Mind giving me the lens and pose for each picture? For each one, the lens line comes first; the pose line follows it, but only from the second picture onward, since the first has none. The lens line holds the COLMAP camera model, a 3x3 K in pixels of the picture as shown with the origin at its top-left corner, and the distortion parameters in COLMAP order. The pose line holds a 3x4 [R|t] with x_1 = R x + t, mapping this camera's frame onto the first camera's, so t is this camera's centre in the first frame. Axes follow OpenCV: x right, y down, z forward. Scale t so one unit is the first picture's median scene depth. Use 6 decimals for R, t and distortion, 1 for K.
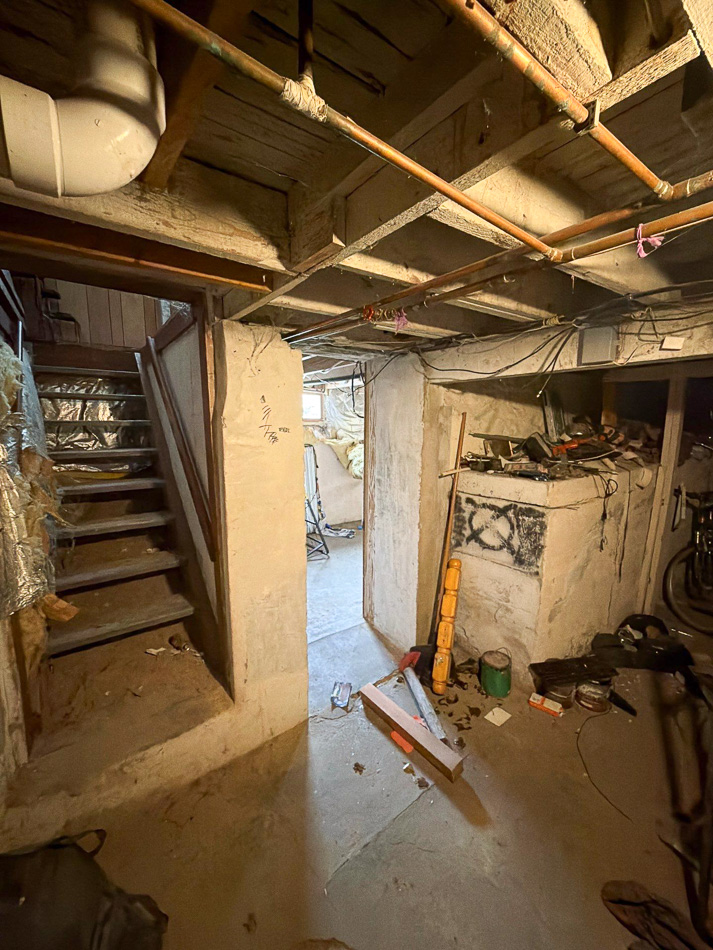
lens RADIAL K [[380.8, 0, 355.9], [0, 380.8, 476.2], [0, 0, 1]] dist [0.001499, 0.000421]
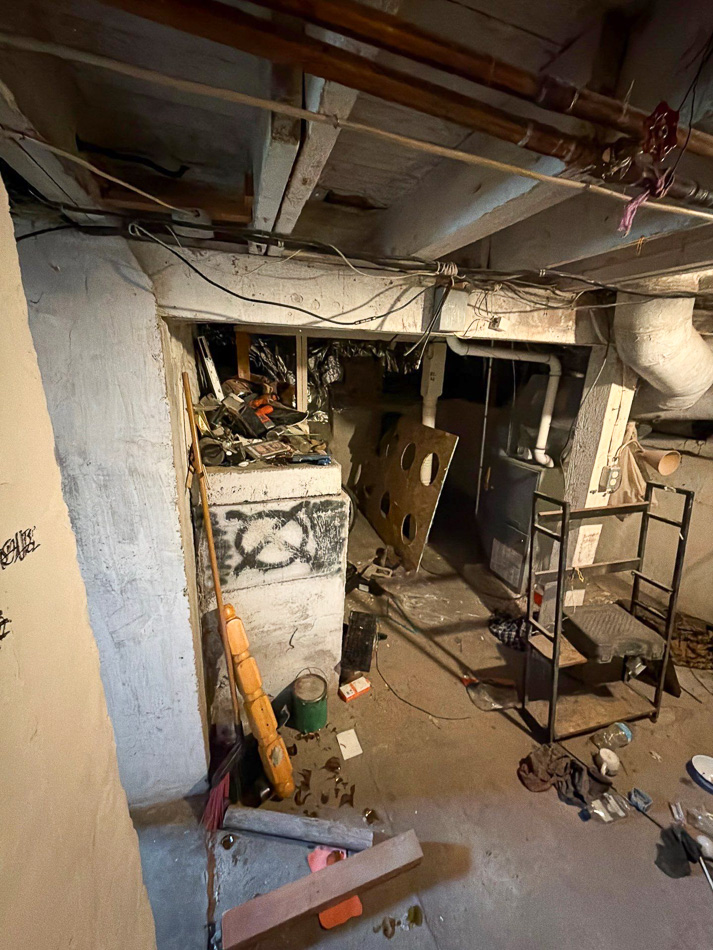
lens RADIAL K [[380.8, 0, 358.1], [0, 380.8, 476.8], [0, 0, 1]] dist [0.001499, 0.000421]
pose [[0.301604, -0.259233, 0.917515, -0.227872], [0.104579, 0.965515, 0.238418, -0.137546], [-0.947680, 0.024045, 0.318314, 0.623396]]
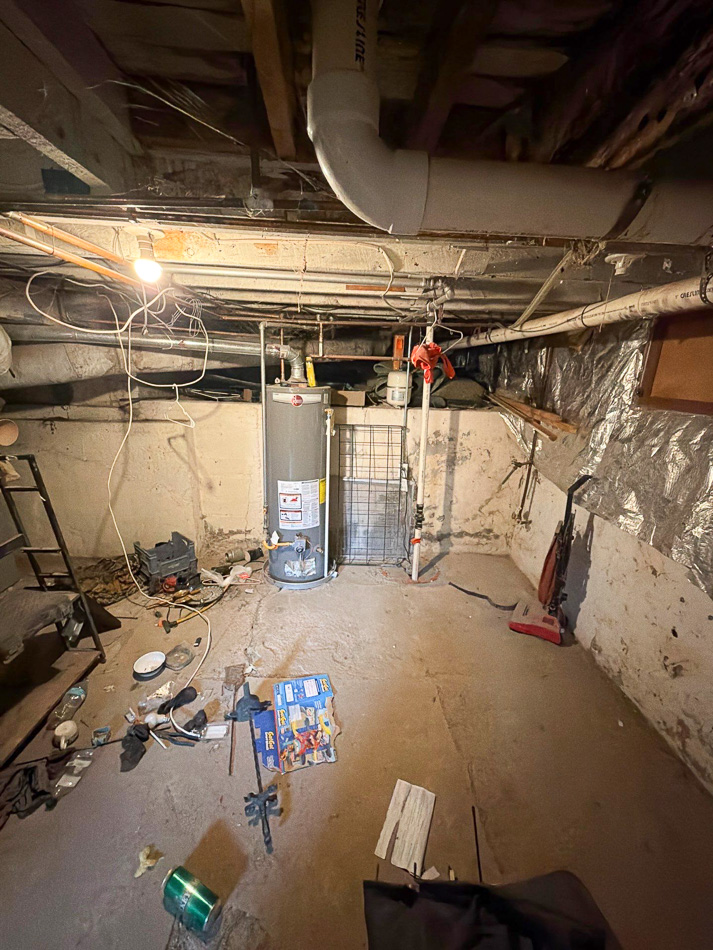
lens RADIAL K [[380.8, 0, 352.5], [0, 380.8, 474.8], [0, 0, 1]] dist [0.001499, 0.000421]
pose [[-0.820079, -0.190326, 0.539672, -0.306249], [0.054629, 0.912725, 0.404905, -0.103758], [-0.569637, 0.361536, -0.738110, 0.460764]]
